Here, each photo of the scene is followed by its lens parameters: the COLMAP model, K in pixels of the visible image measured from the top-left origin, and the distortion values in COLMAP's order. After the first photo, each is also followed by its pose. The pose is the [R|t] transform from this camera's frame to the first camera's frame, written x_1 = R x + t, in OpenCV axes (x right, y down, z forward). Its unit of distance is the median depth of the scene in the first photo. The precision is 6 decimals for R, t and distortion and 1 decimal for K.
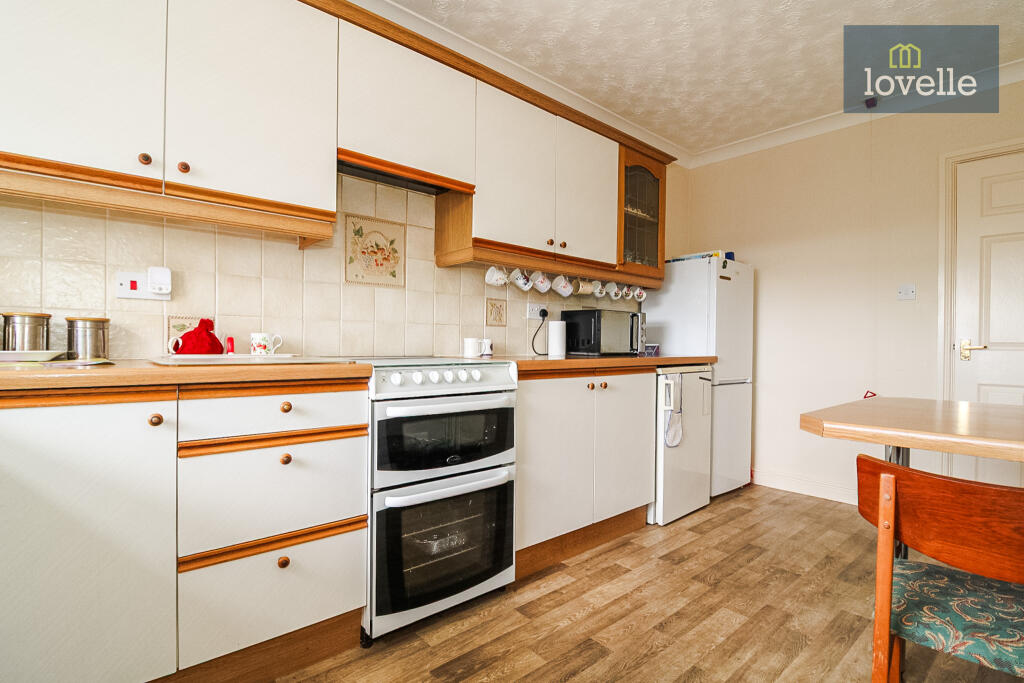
lens RADIAL K [[488.8, 0, 517.4], [0, 488.8, 341.8], [0, 0, 1]] dist [0.001668, -0.010669]
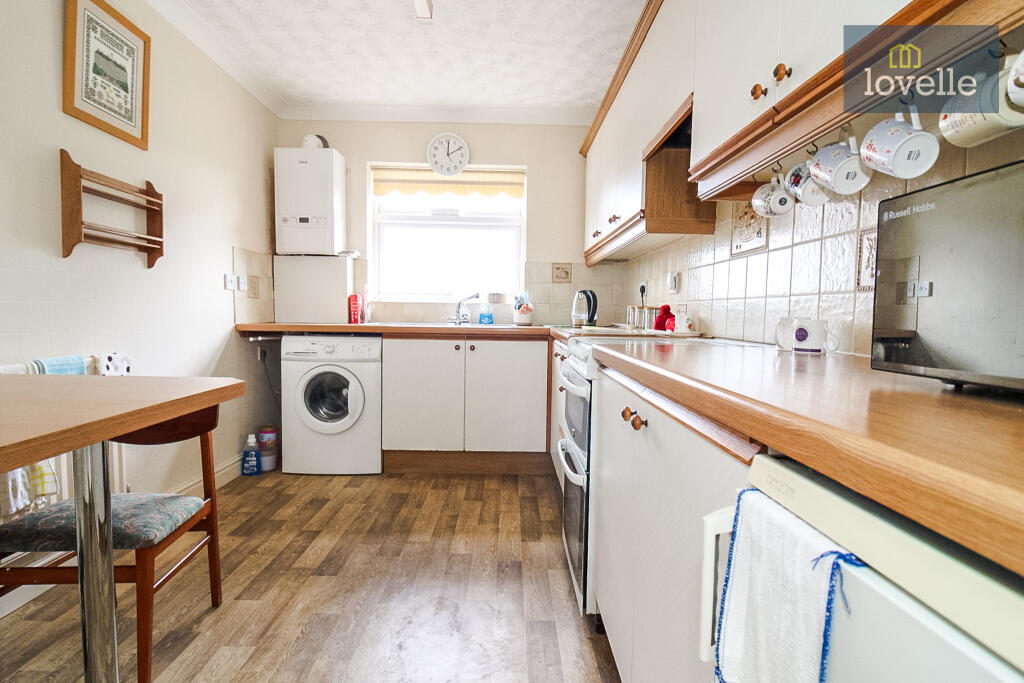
lens RADIAL K [[519.9, 0, 533.6], [0, 519.9, 344.4], [0, 0, 1]] dist [-0.000932, -0.000272]
pose [[-0.619338, 0.023958, -0.784759, 0.695869], [-0.023215, 0.998538, 0.048805, 0.000934], [0.784782, 0.048445, -0.617876, 1.426737]]
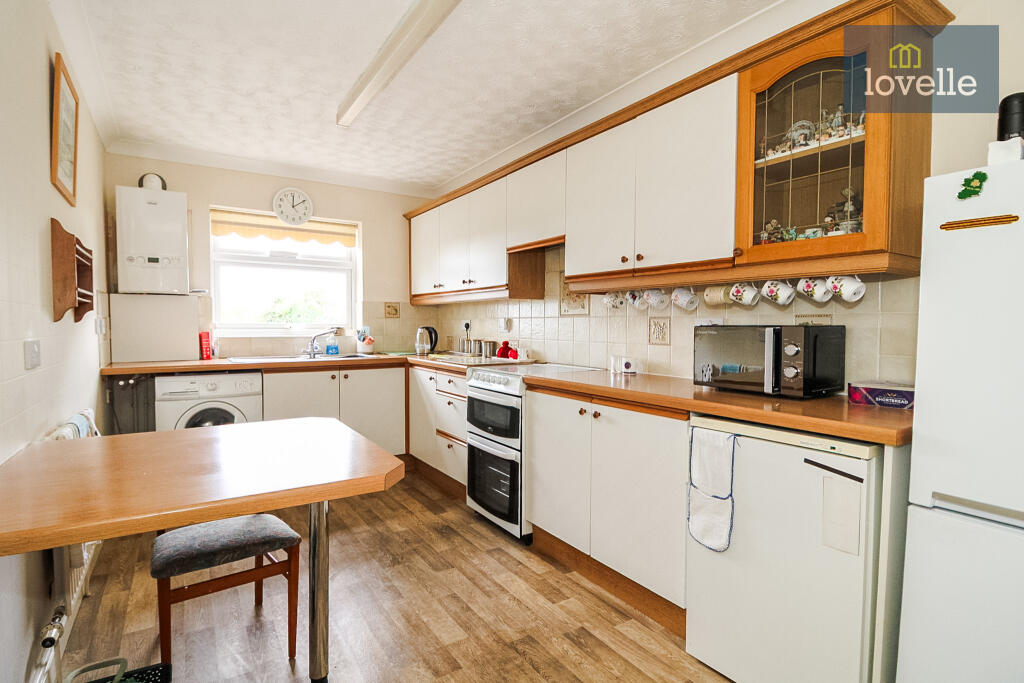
lens RADIAL K [[488.8, 0, 517.4], [0, 488.8, 341.8], [0, 0, 1]] dist [0.001668, -0.010669]
pose [[-0.115512, 0.019725, -0.993110, 1.303799], [-0.004811, 0.999780, 0.020417, -0.077422], [0.993294, 0.007136, -0.115392, 1.132107]]
